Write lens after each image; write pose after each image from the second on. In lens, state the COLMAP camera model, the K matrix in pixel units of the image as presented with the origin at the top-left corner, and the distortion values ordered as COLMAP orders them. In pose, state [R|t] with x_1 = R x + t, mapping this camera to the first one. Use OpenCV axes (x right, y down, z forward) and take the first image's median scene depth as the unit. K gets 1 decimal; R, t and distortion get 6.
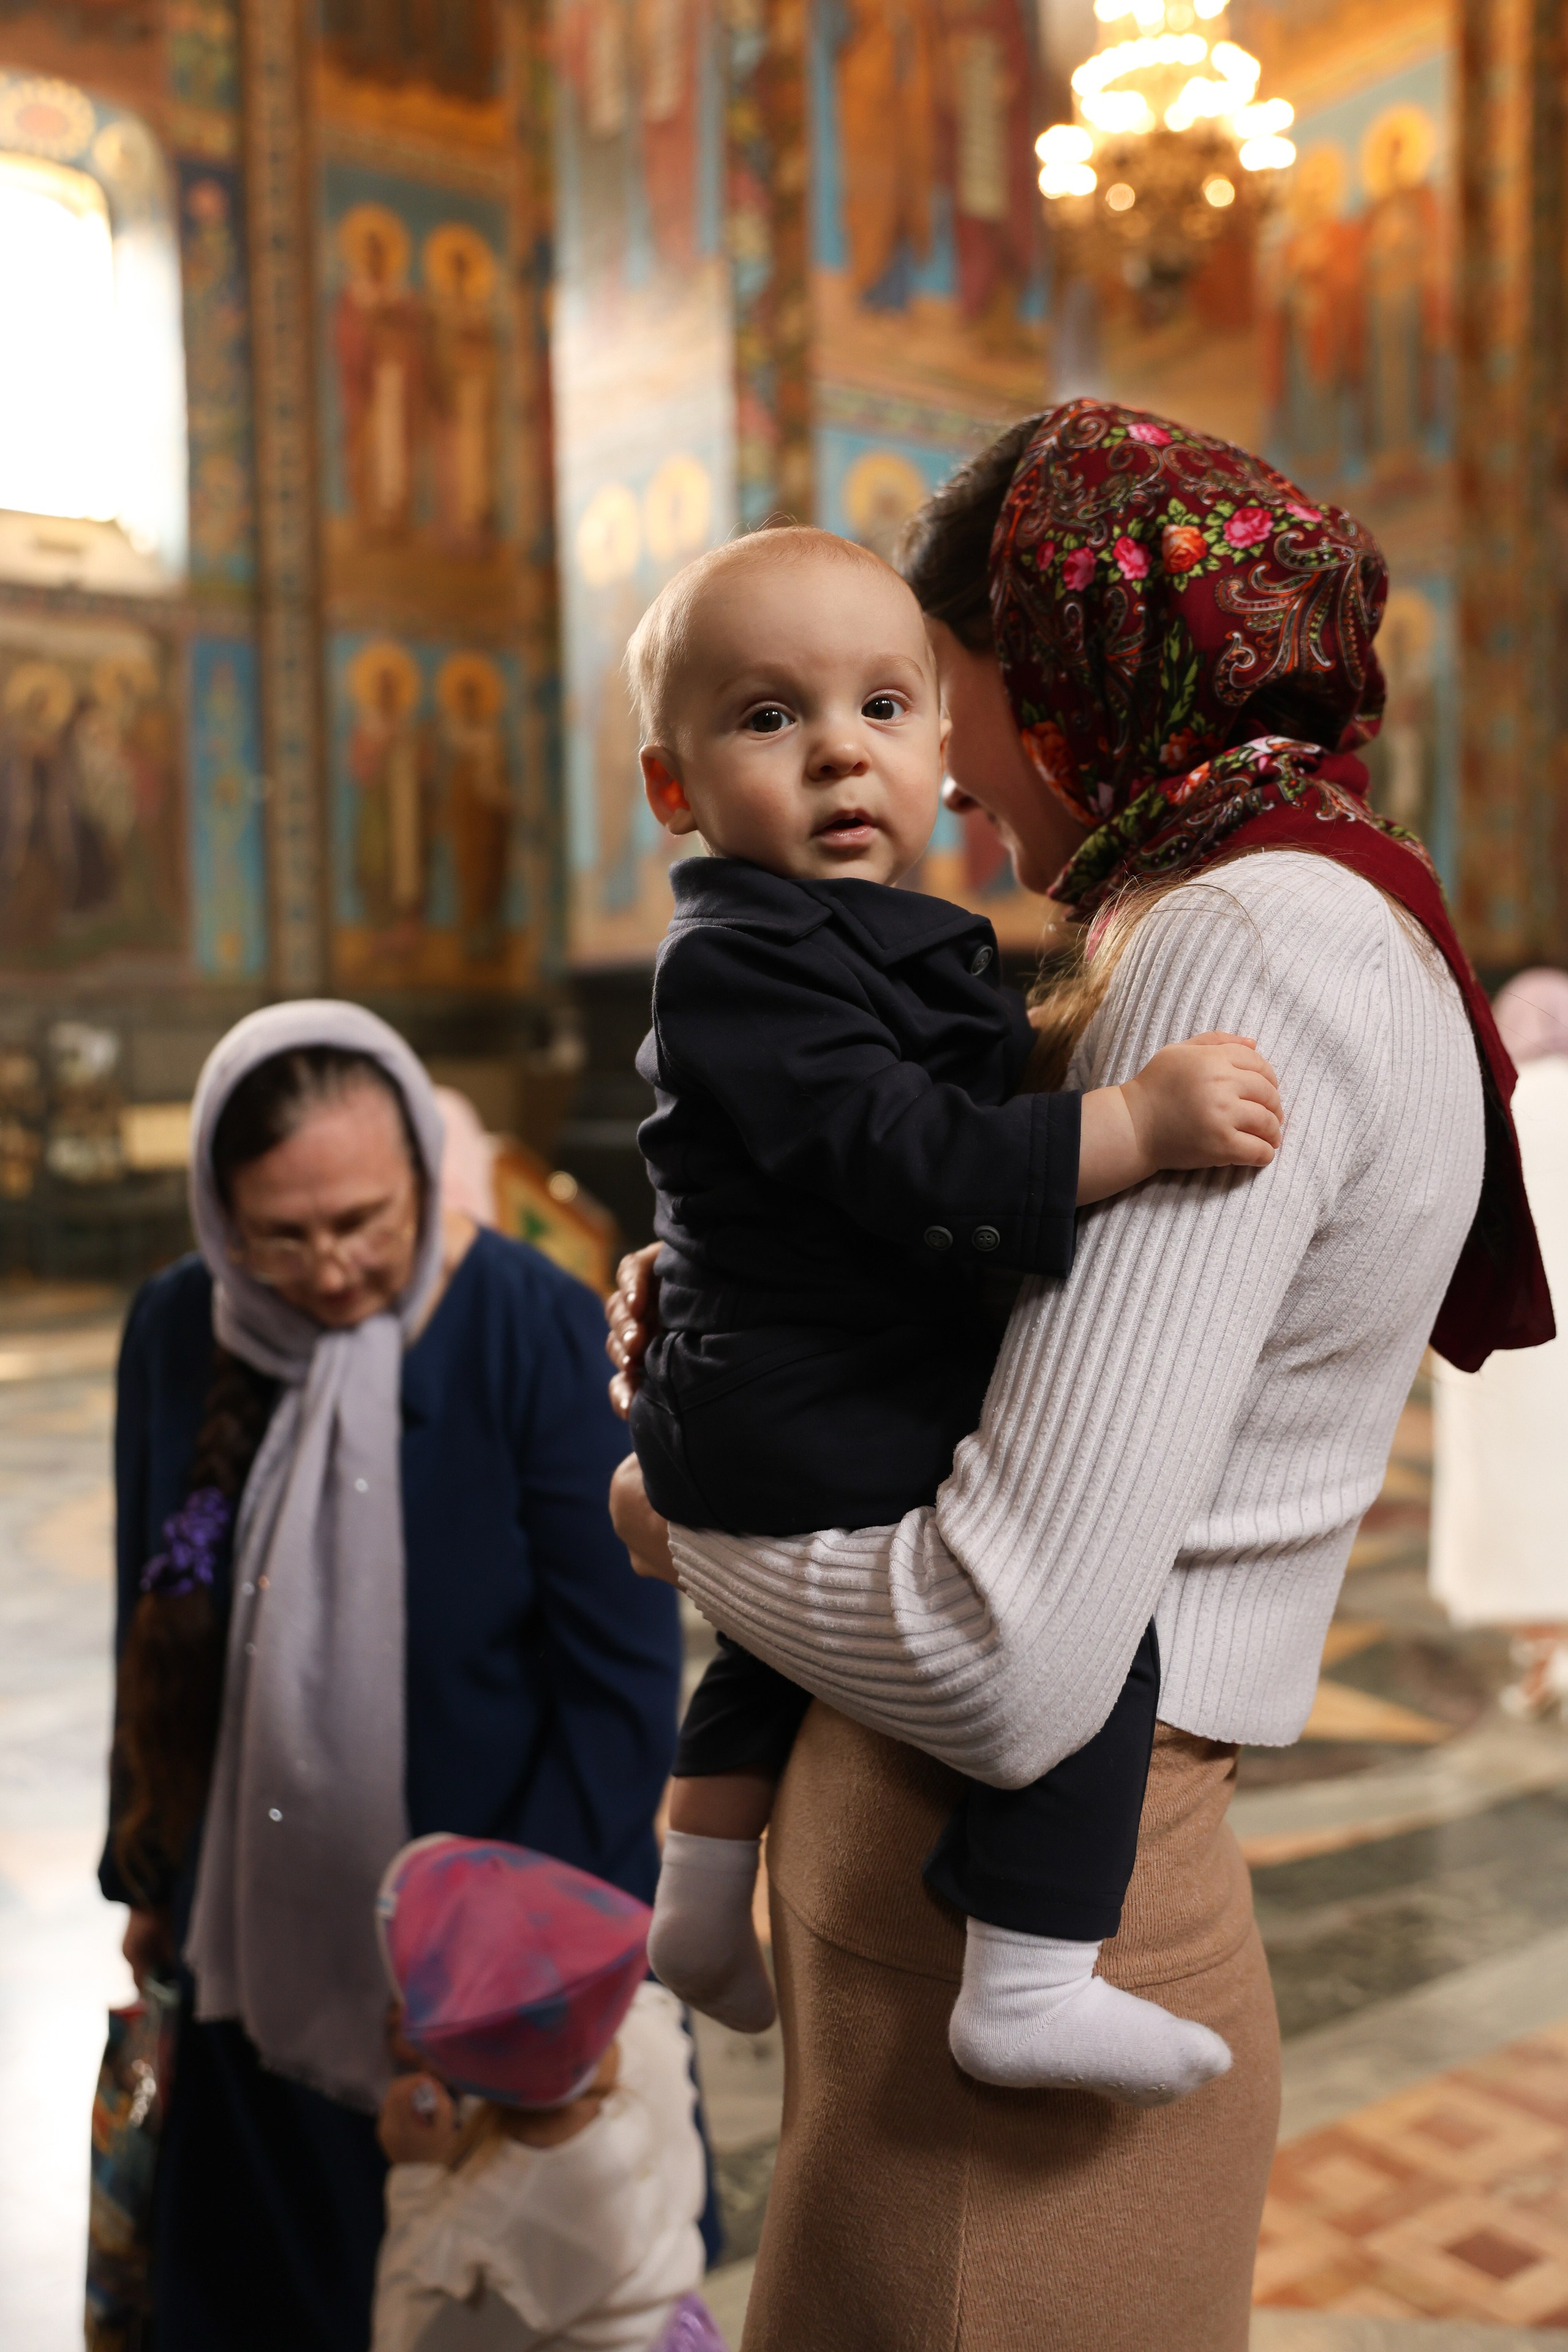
lens RADIAL K [[2307.7, 0, 806.9], [0, 2307.7, 1153.1], [0, 0, 1]] dist [0.035733, 0.000000]
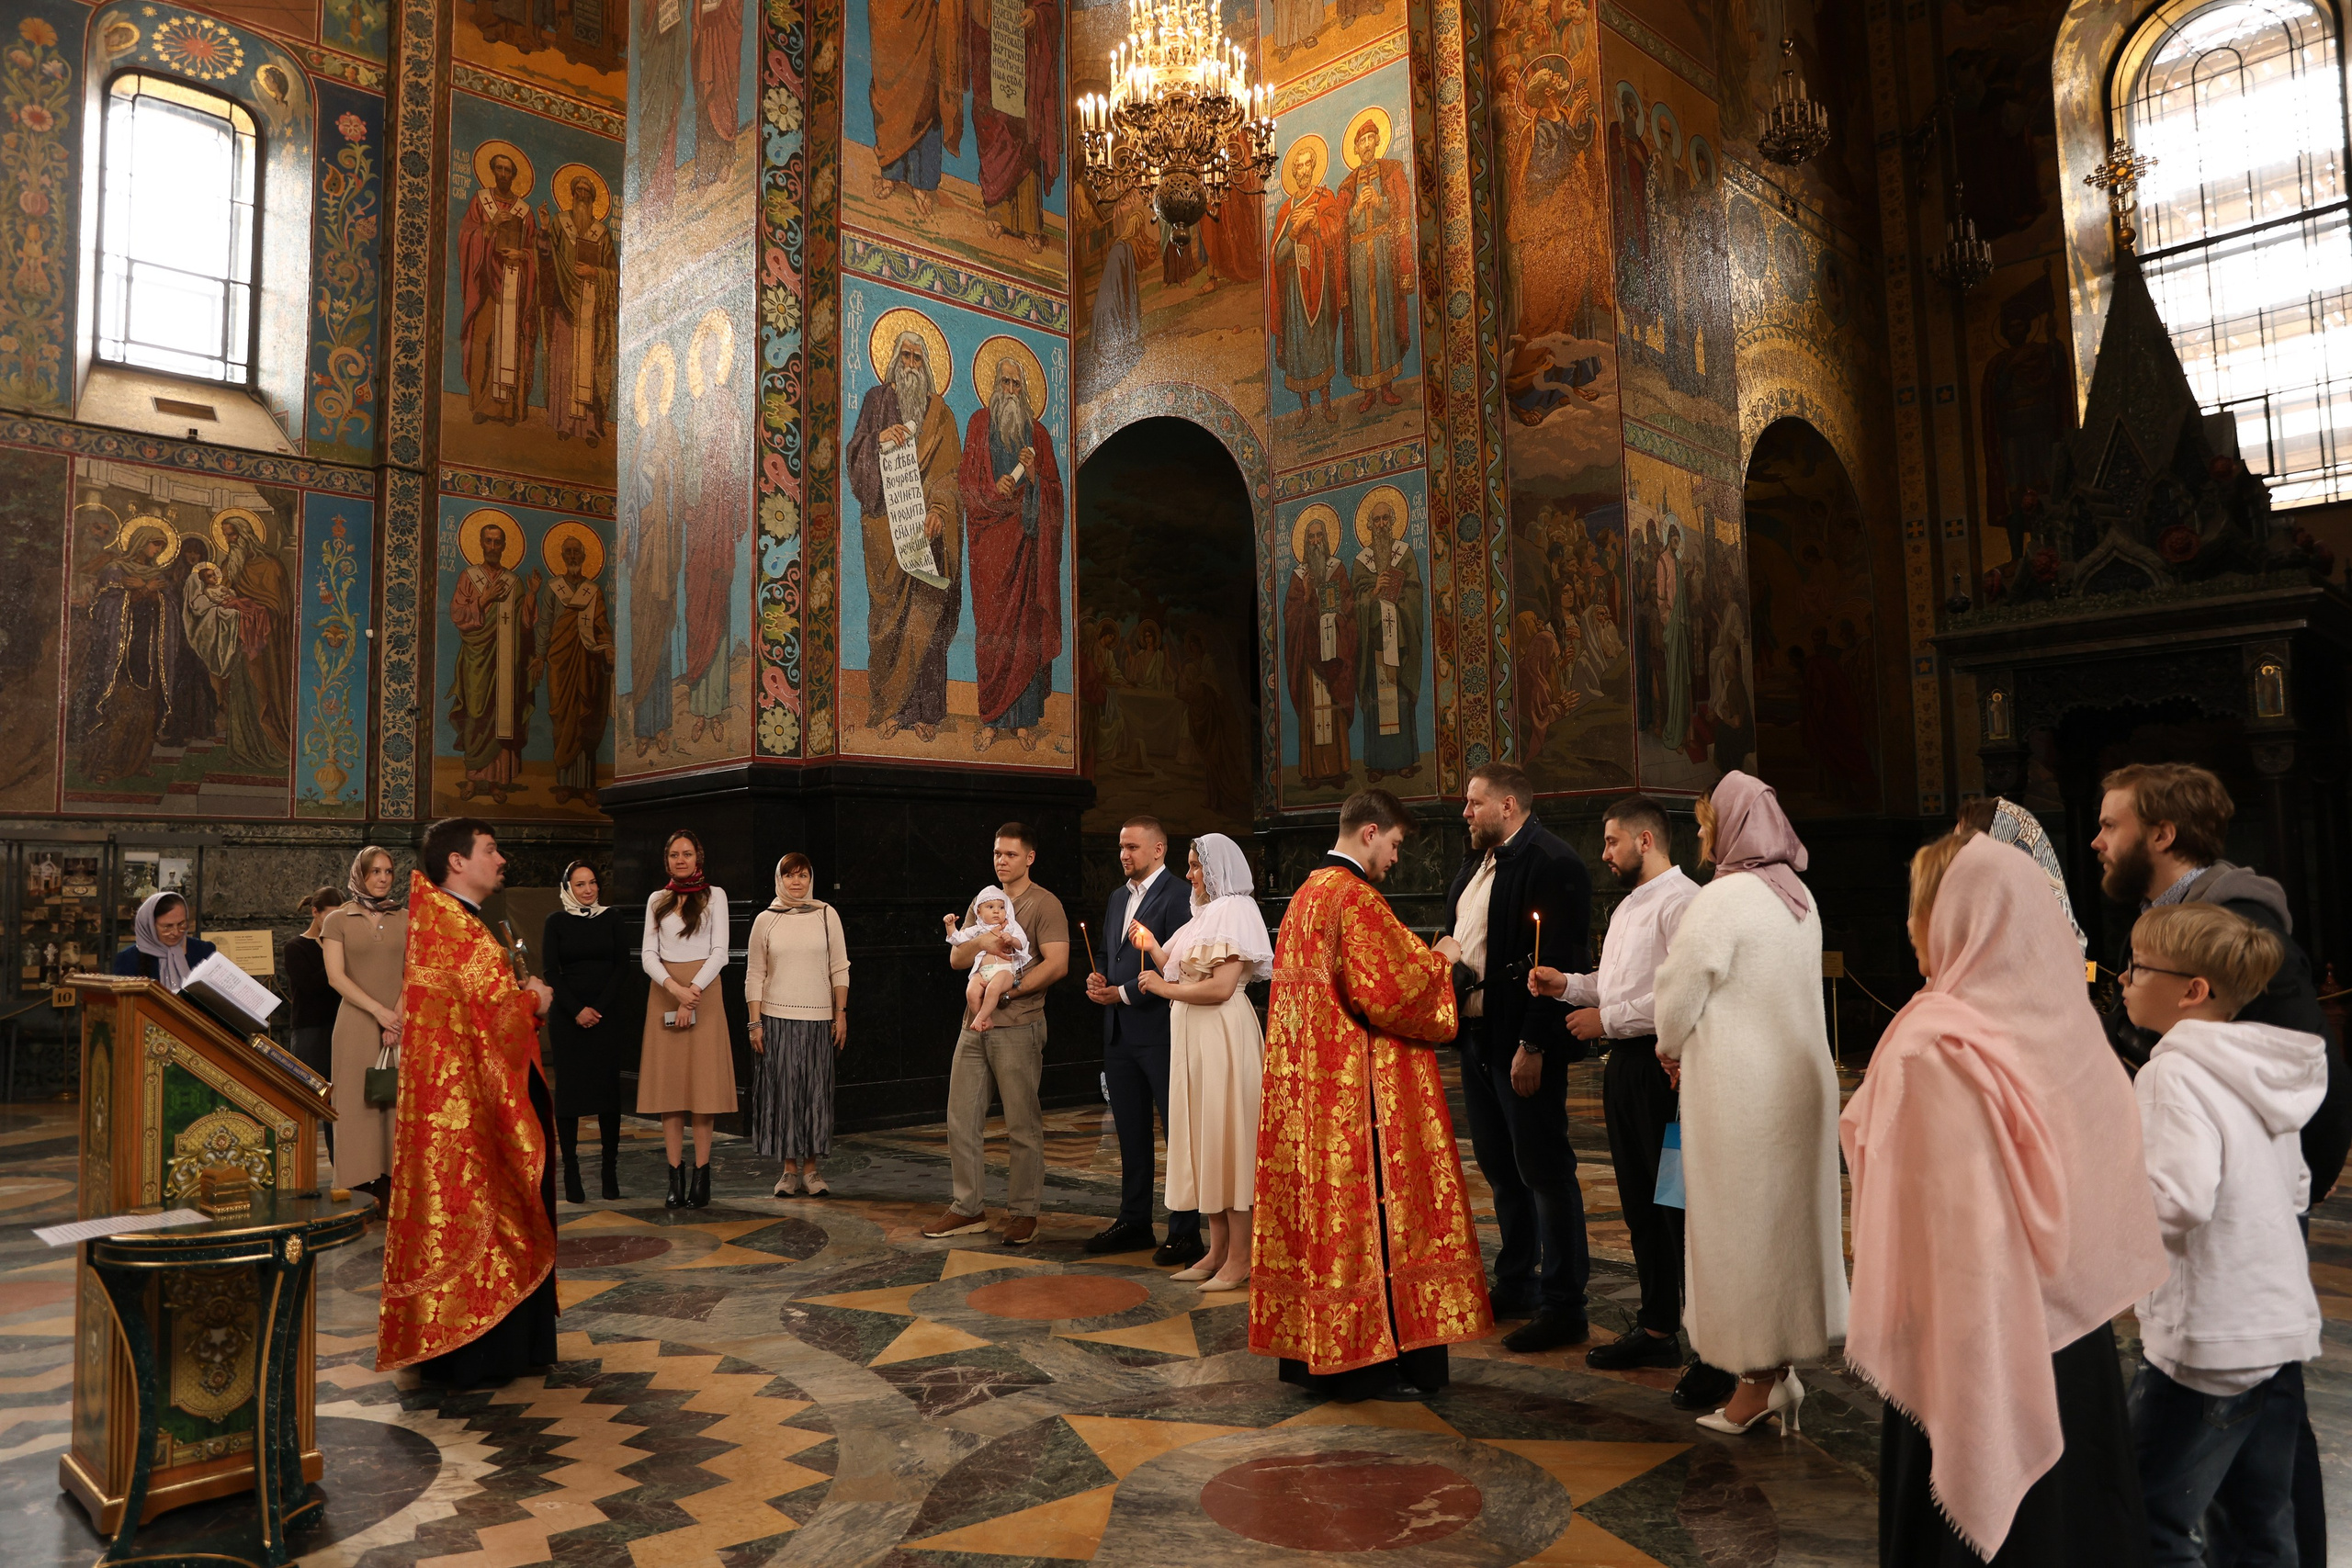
lens RADIAL K [[1670.2, 0, 1202.3], [0, 1670.2, 786.3], [0, 0, 1]] dist [-0.108531, 0.086015]
pose [[0.988766, 0.014253, 0.148793, 0.043318], [-0.000287, 0.995622, -0.093466, -0.013947], [-0.149474, 0.092374, 0.984441, 0.199840]]
